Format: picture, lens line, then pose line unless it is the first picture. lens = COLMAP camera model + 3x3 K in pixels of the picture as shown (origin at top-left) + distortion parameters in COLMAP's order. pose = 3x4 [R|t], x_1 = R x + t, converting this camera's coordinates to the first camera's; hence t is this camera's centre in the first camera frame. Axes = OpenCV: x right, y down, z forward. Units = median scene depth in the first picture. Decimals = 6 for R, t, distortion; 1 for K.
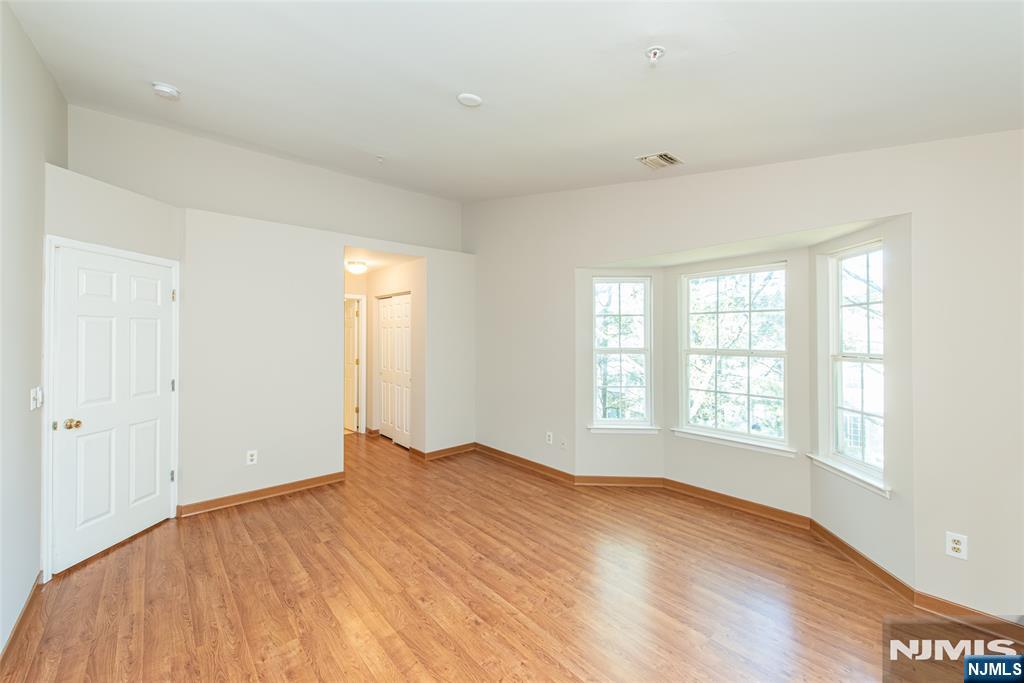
lens RADIAL K [[408.4, 0, 515.7], [0, 408.4, 337.0], [0, 0, 1]] dist [0.002597, -0.000197]
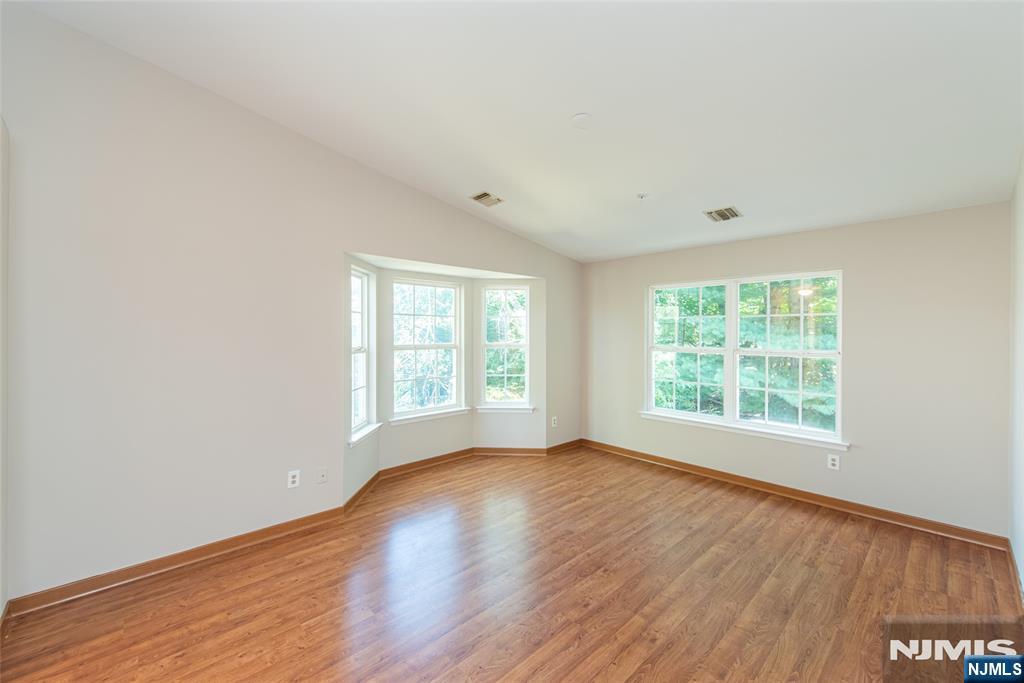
lens RADIAL K [[408.4, 0, 514.8], [0, 408.4, 334.8], [0, 0, 1]] dist [0.002597, -0.000197]
pose [[-0.021674, -0.010640, 0.999708, -0.831169], [0.005336, 0.999928, 0.010758, -0.012408], [-0.999751, 0.005567, -0.021615, 0.825898]]
